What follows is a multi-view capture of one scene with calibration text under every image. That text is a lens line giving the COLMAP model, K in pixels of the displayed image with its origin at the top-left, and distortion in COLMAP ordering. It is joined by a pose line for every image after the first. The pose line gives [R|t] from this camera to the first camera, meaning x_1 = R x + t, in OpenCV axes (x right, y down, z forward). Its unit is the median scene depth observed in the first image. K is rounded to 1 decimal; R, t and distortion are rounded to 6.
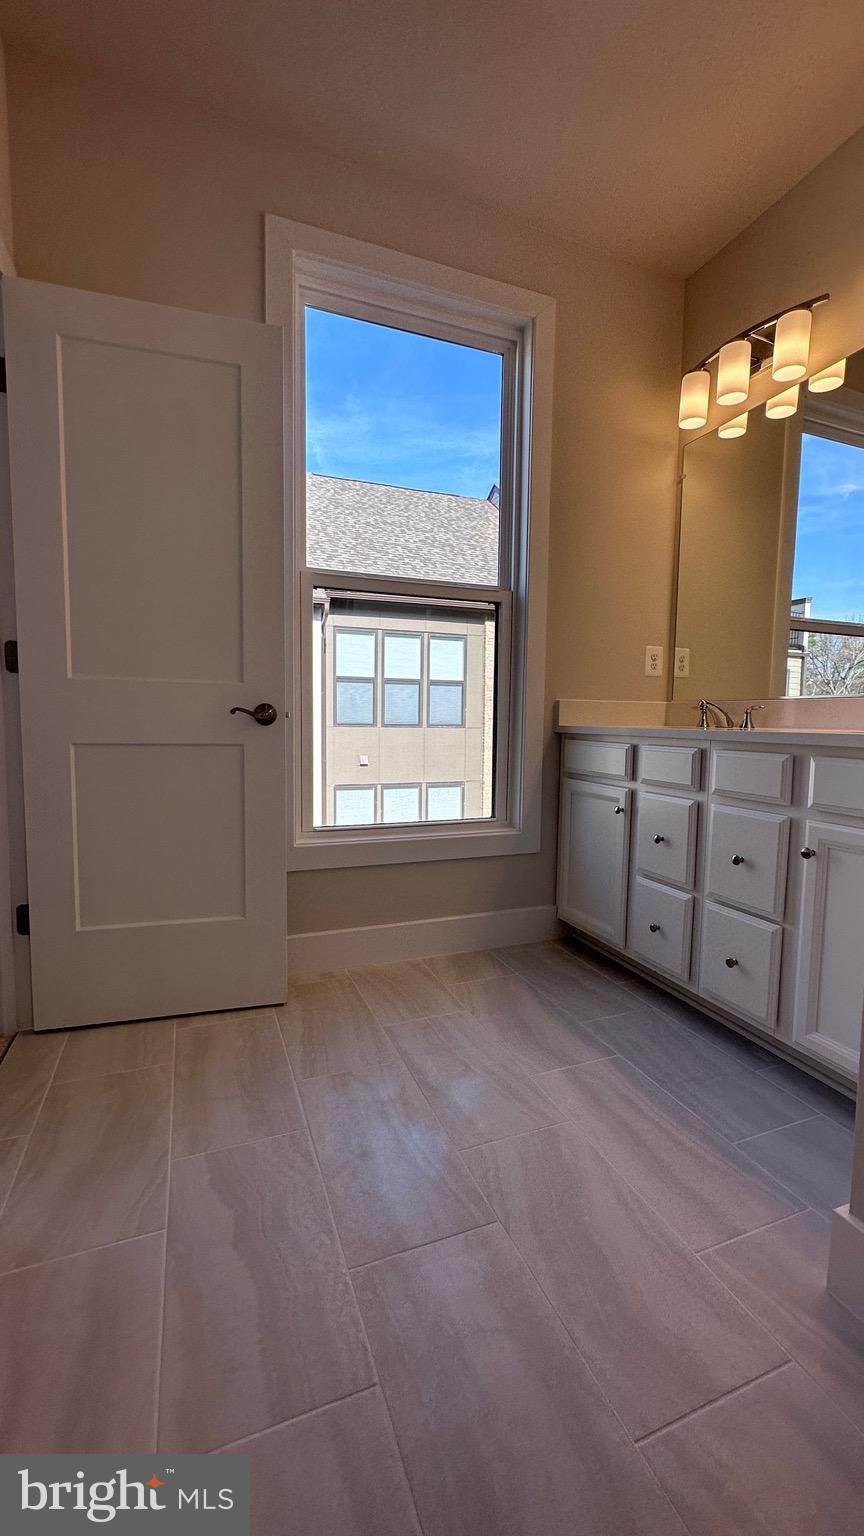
lens RADIAL K [[615.9, 0, 434.4], [0, 615.9, 769.1], [0, 0, 1]] dist [0.000677, 0.000393]
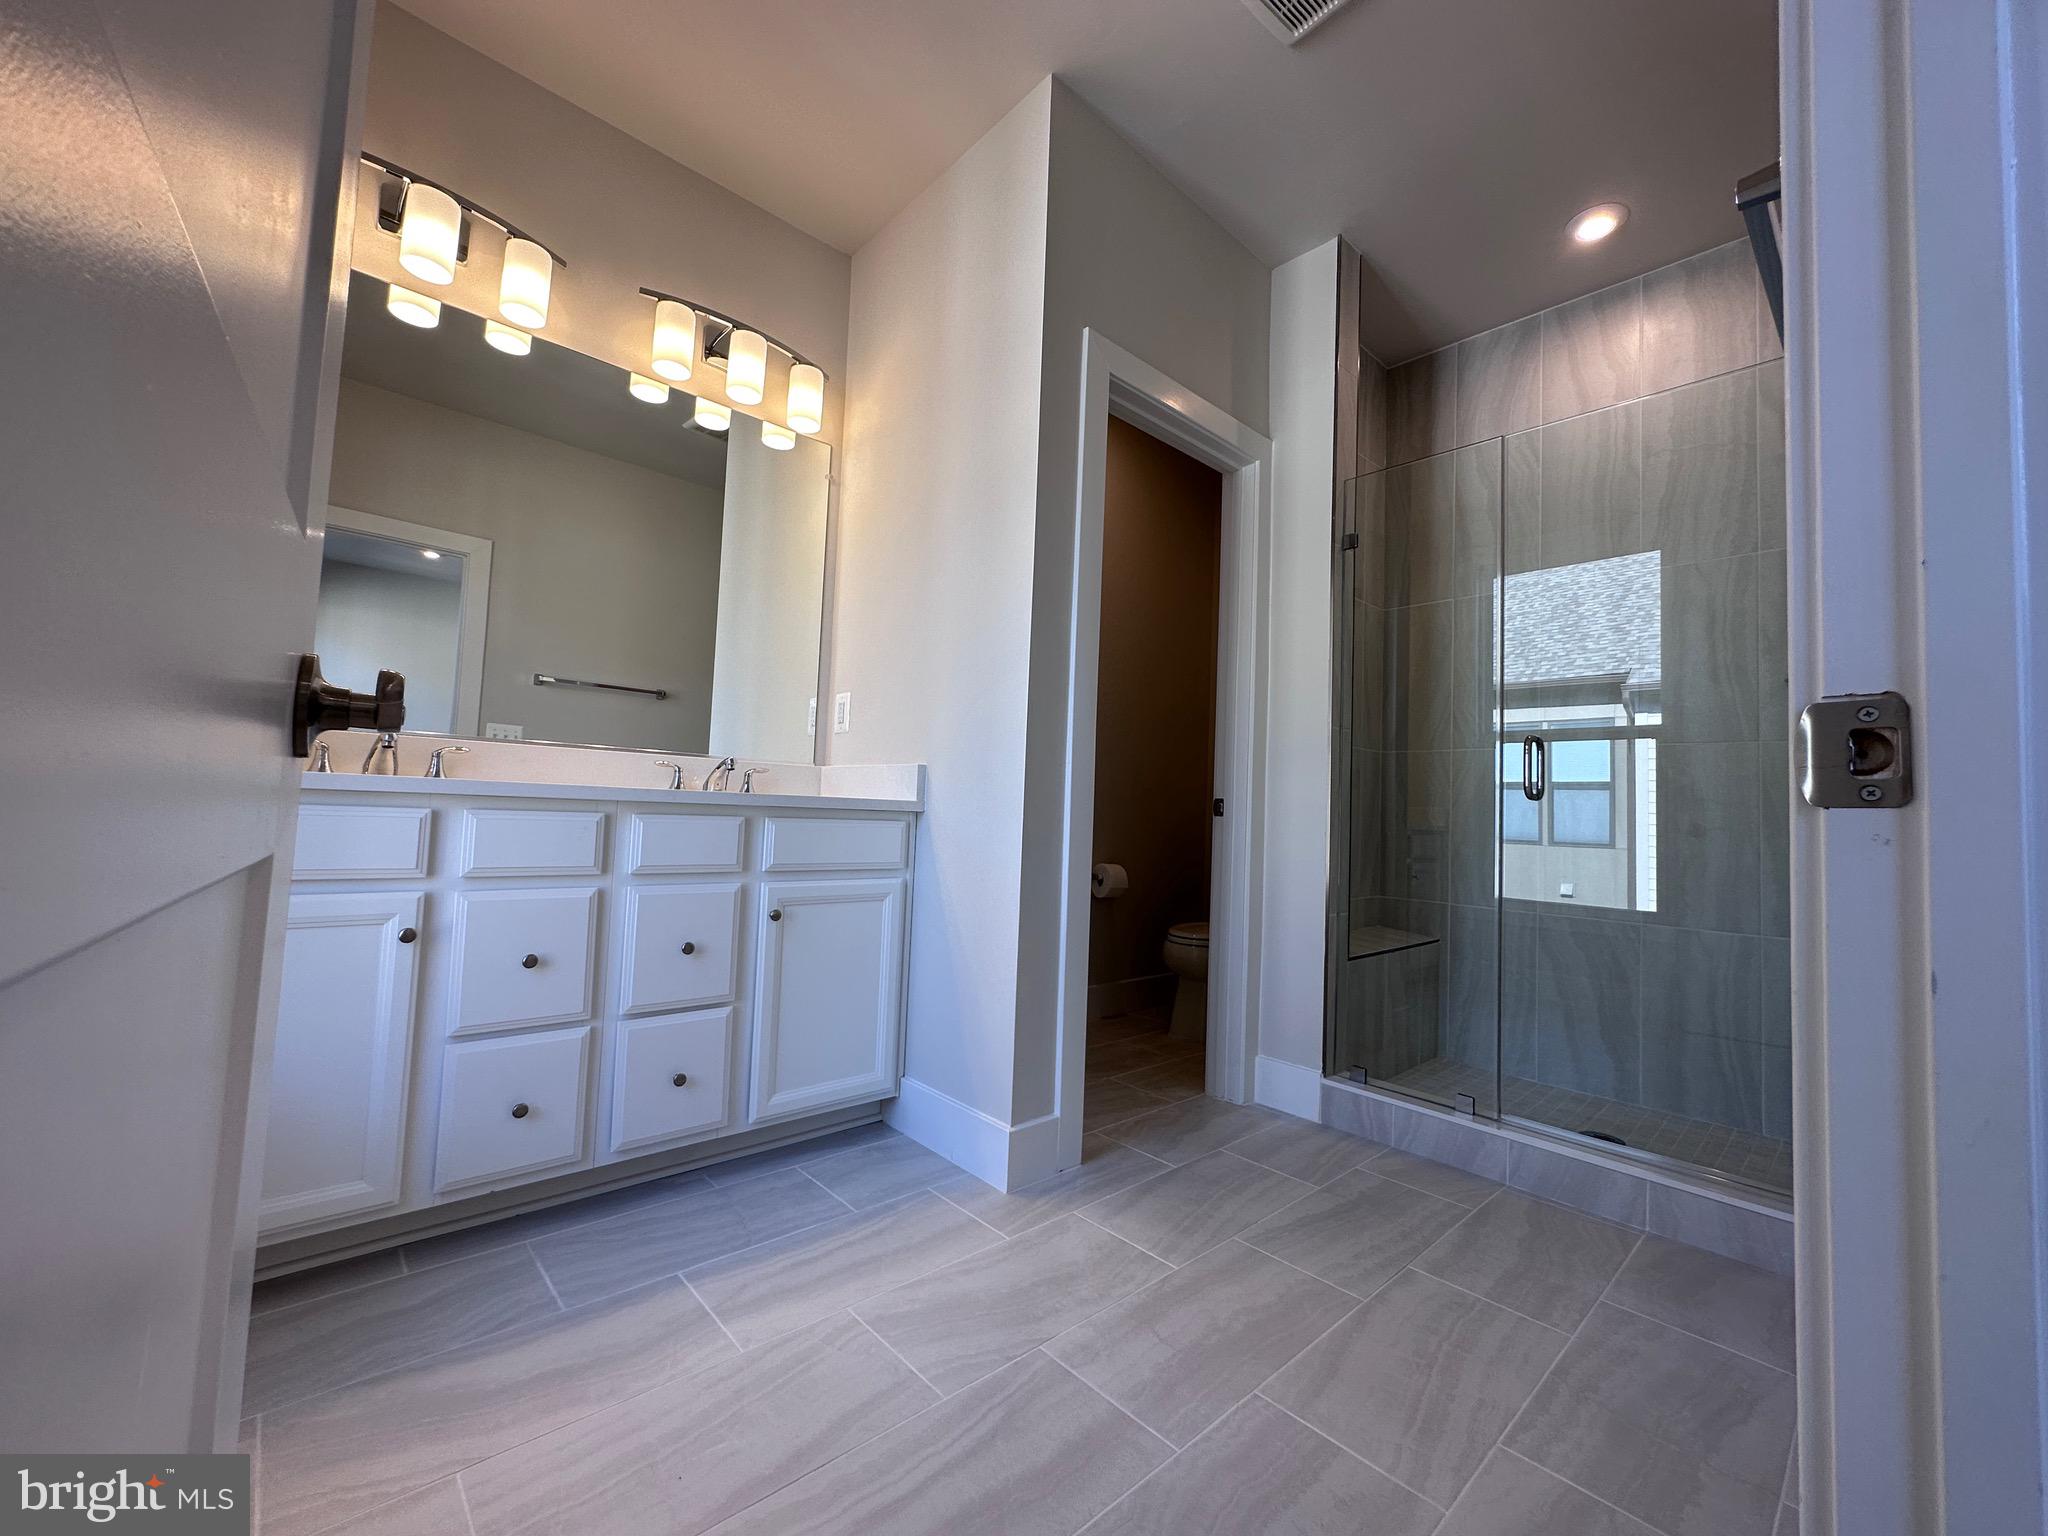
lens RADIAL K [[820.8, 0, 1025.2], [0, 820.8, 765.5], [0, 0, 1]] dist [0.001693, -0.000250]
pose [[-0.355024, 0.022491, 0.934587, -0.506184], [0.030605, 0.999454, -0.012426, -0.050206], [-0.934356, 0.024192, -0.355518, 0.700052]]
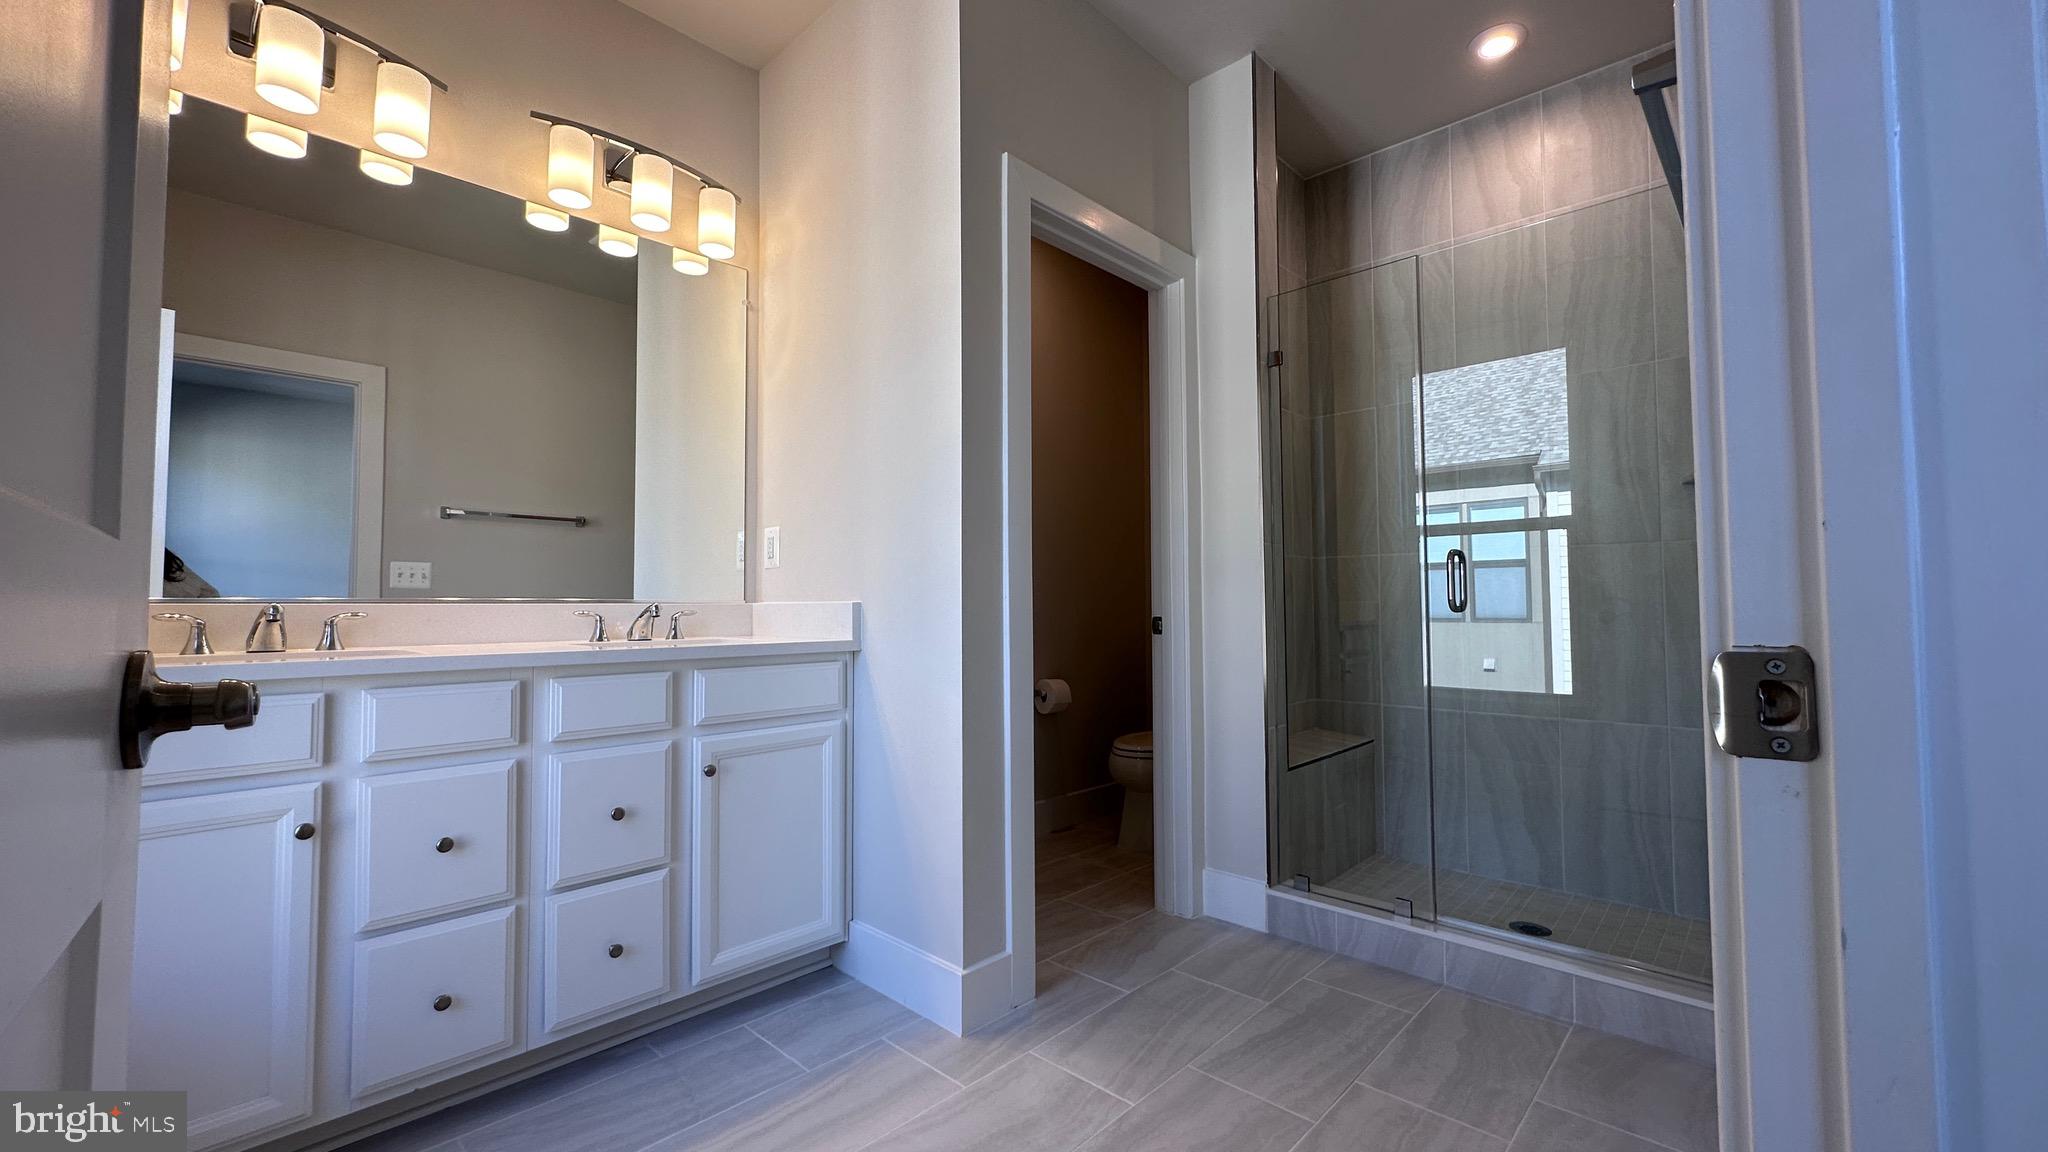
lens RADIAL K [[821.1, 0, 1024.7], [0, 821.1, 574.5], [0, 0, 1]] dist [0.000677, 0.000393]
pose [[-0.419699, 0.023085, 0.907370, -0.499826], [0.073514, 0.997257, 0.008632, -0.093885], [-0.904682, 0.070327, -0.420244, 0.689741]]
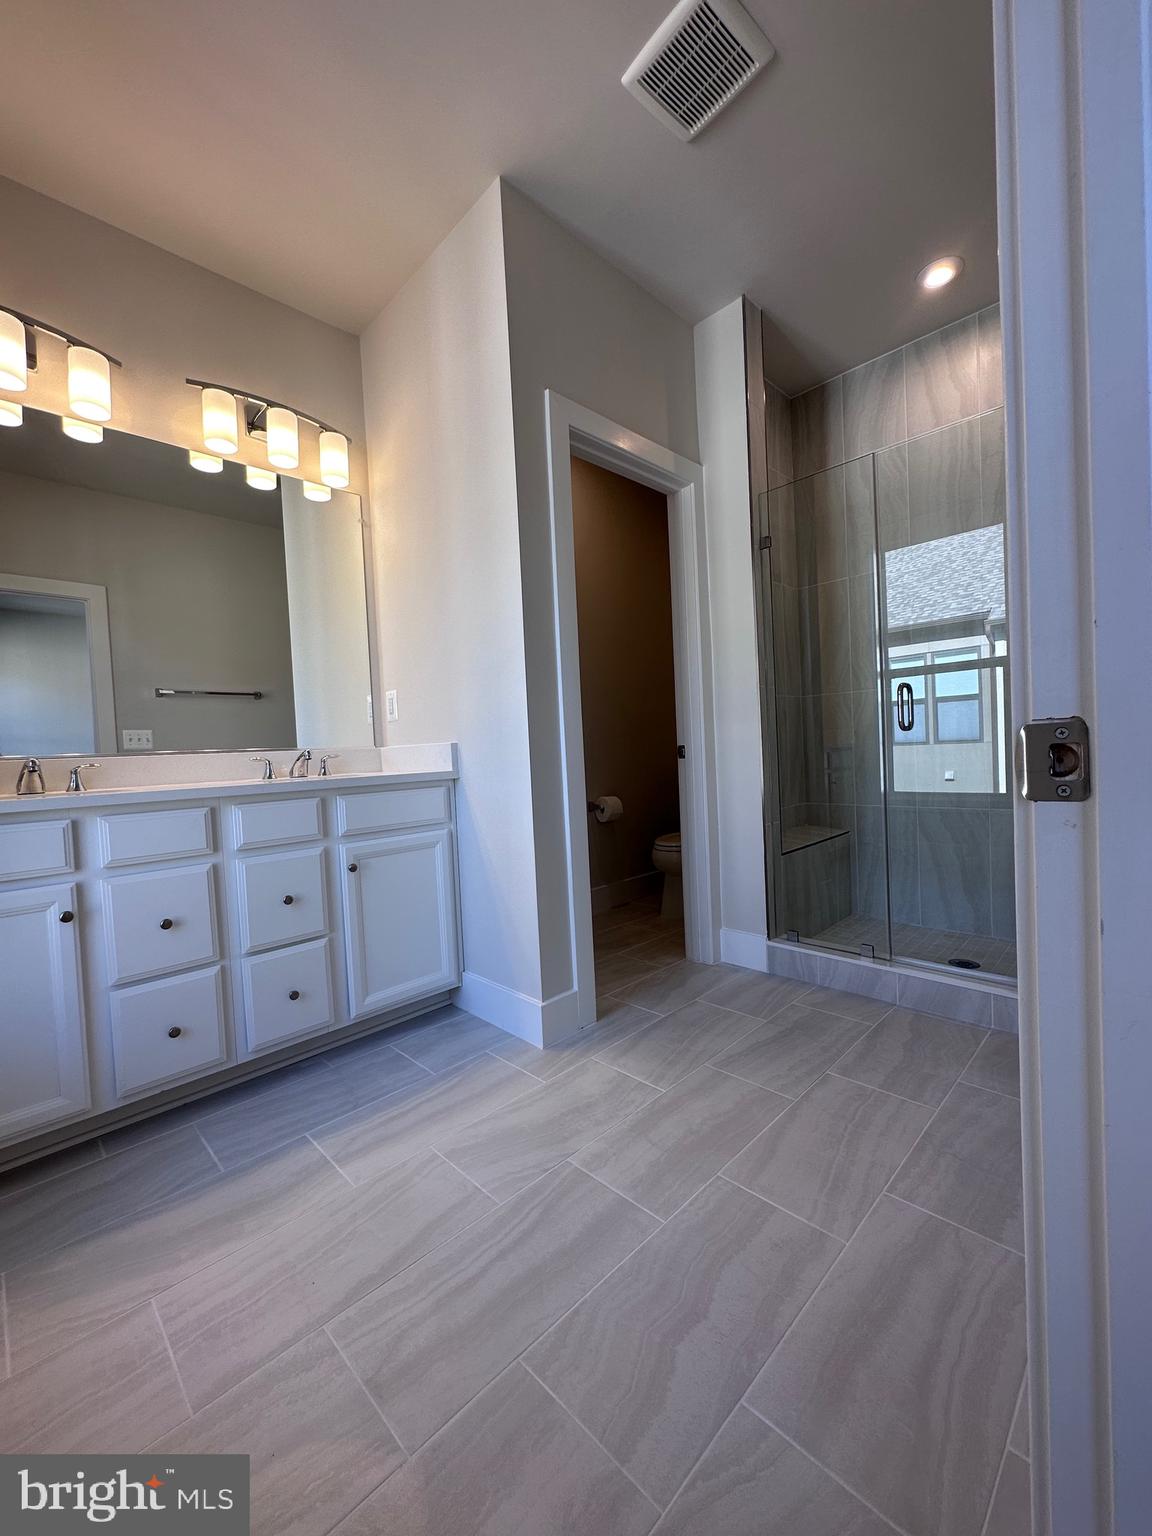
lens RADIAL K [[615.6, 0, 575.9], [0, 615.6, 768.7], [0, 0, 1]] dist [0.001693, -0.000250]
pose [[-0.388403, -0.026483, 0.921109, -0.517863], [0.116542, 0.990149, 0.077610, -0.079714], [-0.914090, 0.137492, -0.381491, 0.666829]]
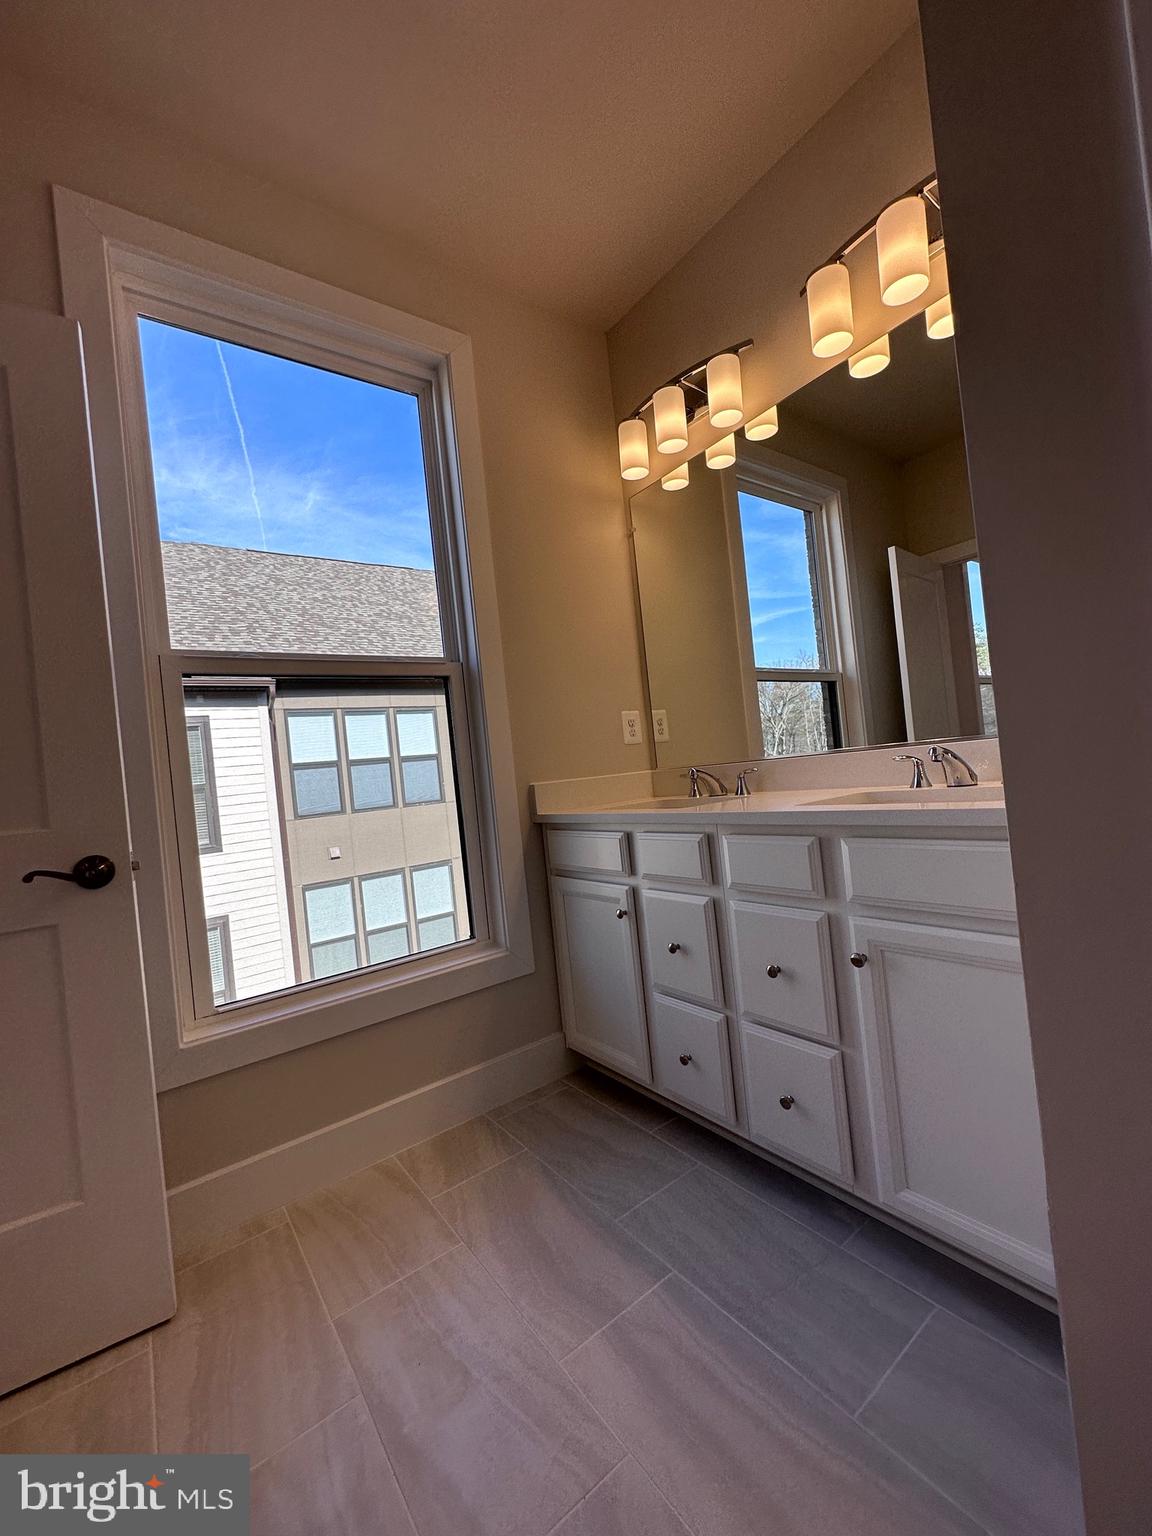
lens RADIAL K [[615.6, 0, 575.9], [0, 615.6, 768.7], [0, 0, 1]] dist [0.001693, -0.000250]
pose [[0.960991, -0.110476, 0.253557, 0.050431], [0.135975, 0.987034, -0.085296, -0.057522], [-0.240846, 0.116447, 0.963552, 0.186274]]
